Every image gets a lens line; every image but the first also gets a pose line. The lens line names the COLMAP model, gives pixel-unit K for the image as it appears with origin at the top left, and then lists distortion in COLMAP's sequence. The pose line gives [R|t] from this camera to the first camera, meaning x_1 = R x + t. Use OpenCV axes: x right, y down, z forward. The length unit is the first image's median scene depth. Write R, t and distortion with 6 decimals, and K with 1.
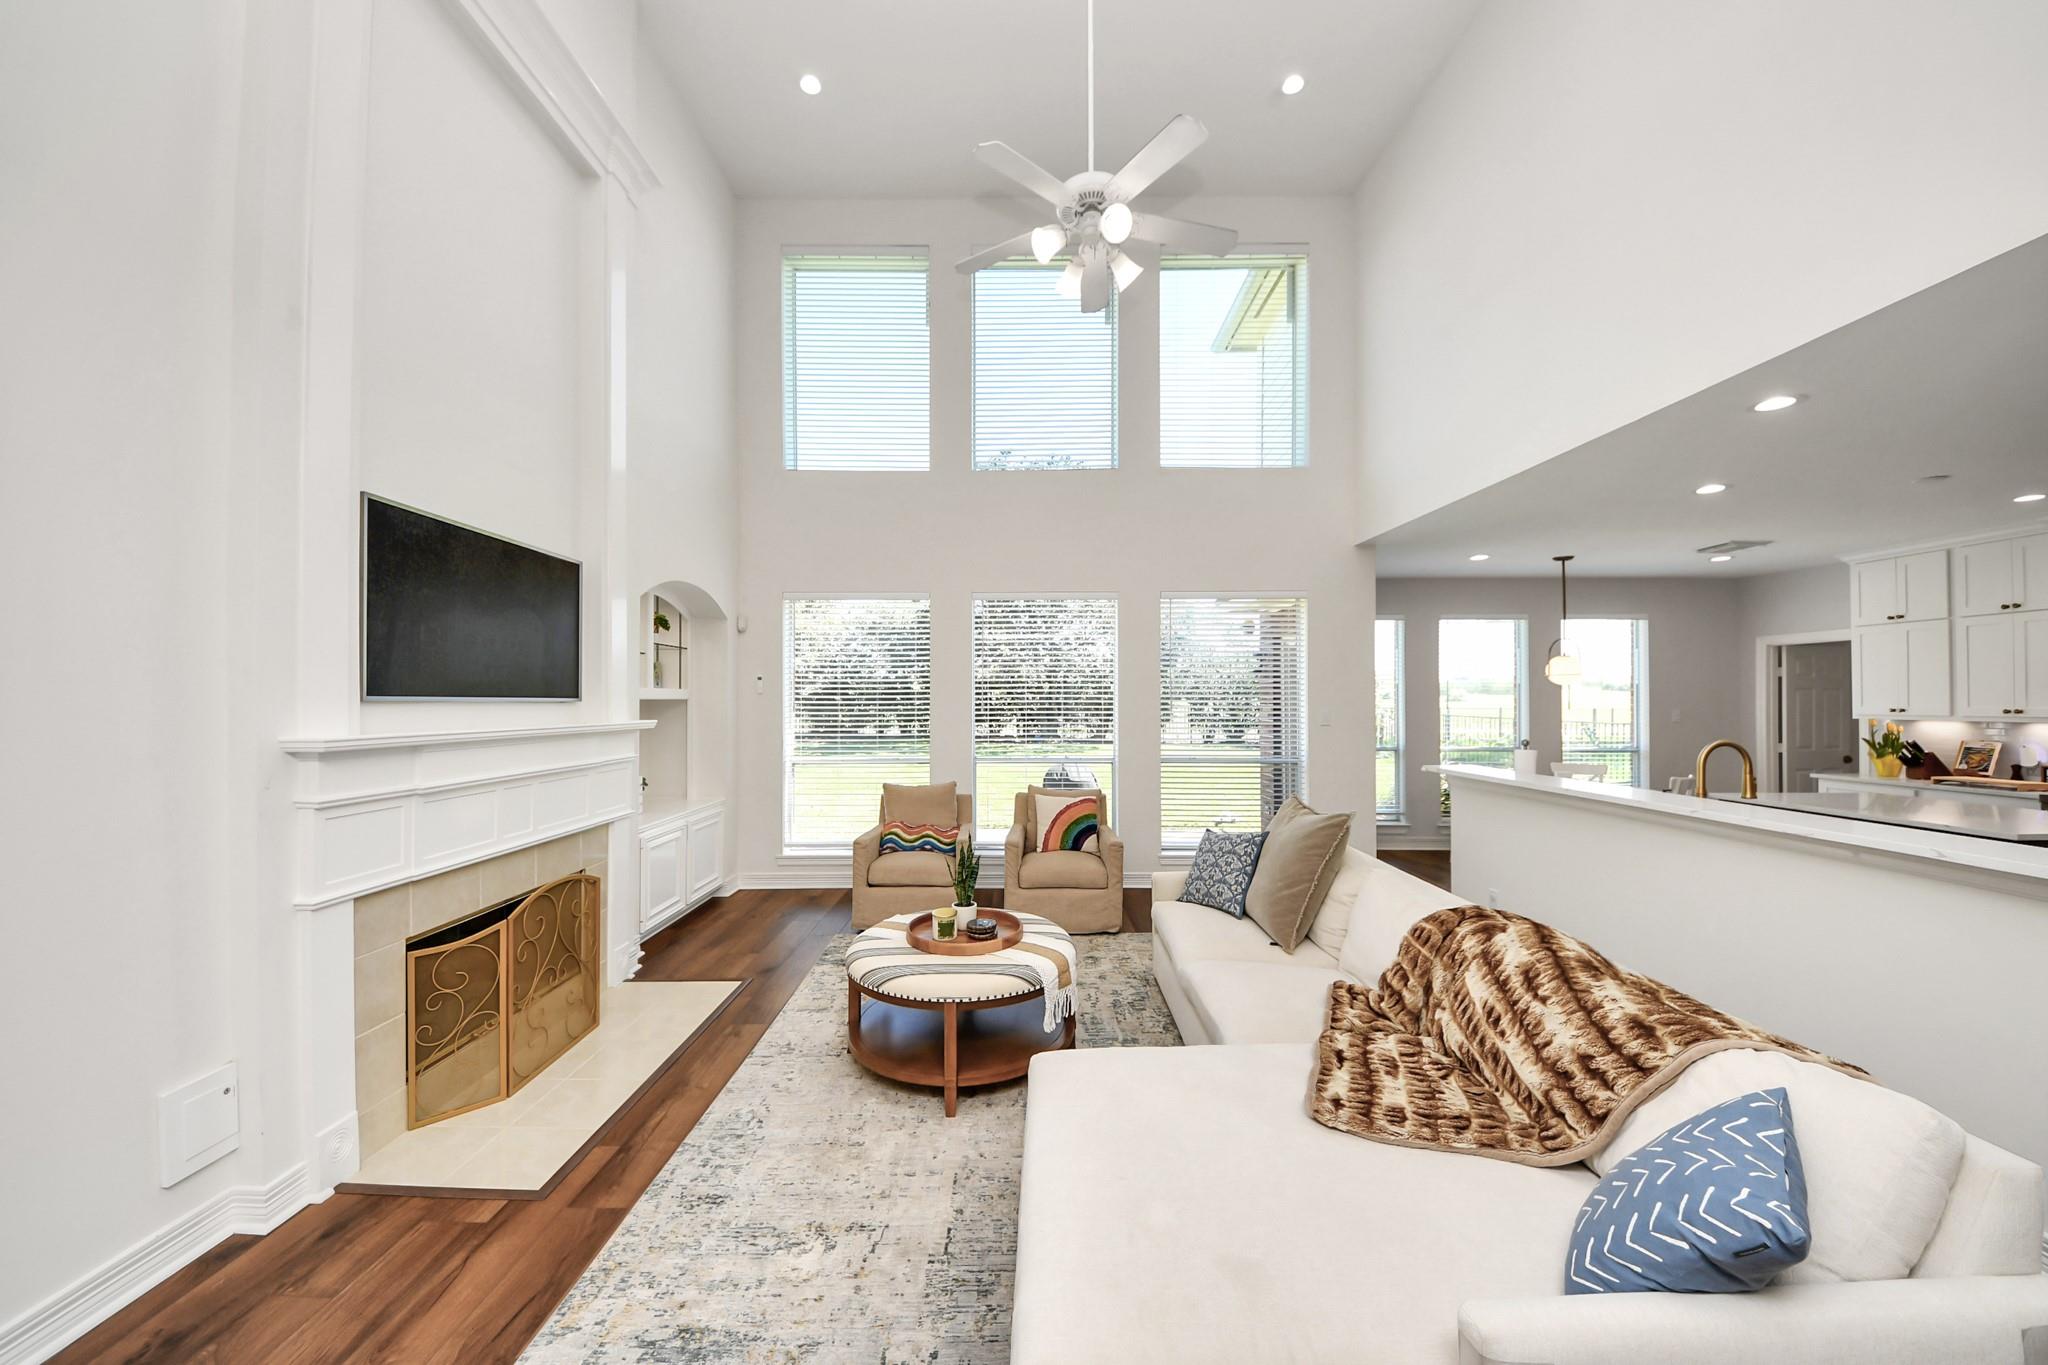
lens RADIAL K [[755.8, 0, 1030.9], [0, 755.8, 692.1], [0, 0, 1]] dist [0.056148, -0.039428]
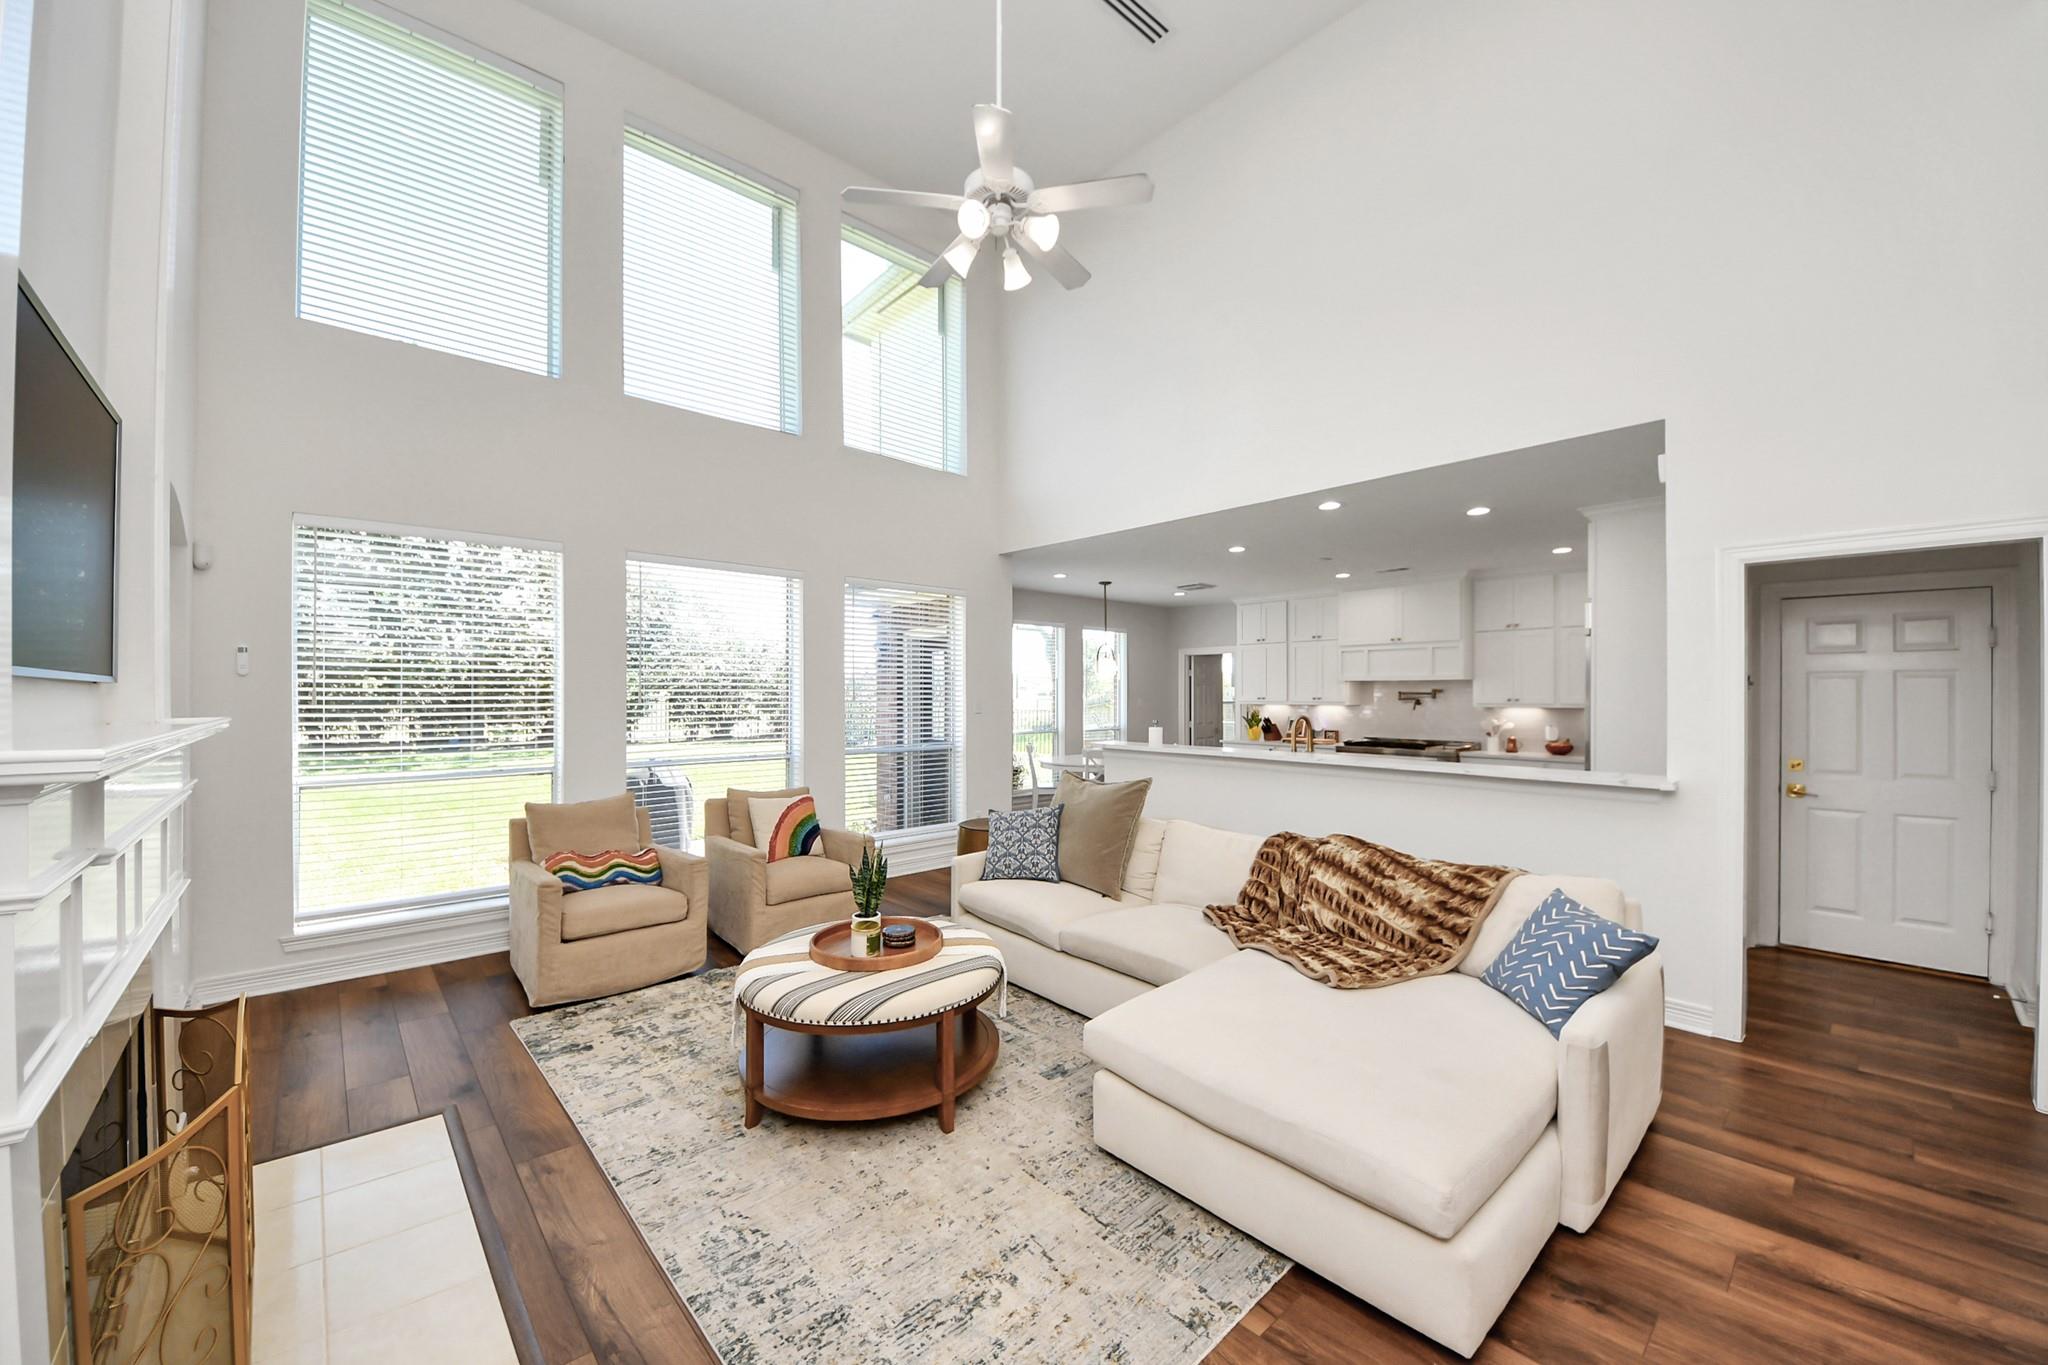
lens RADIAL K [[776.2, 0, 1050.8], [0, 776.2, 692.3], [0, 0, 1]] dist [0.057974, -0.034858]
pose [[0.729892, 0.001916, 0.683560, -0.560539], [-0.007951, 0.999952, 0.005688, 0.011104], [-0.683517, -0.009587, 0.729872, 0.185446]]
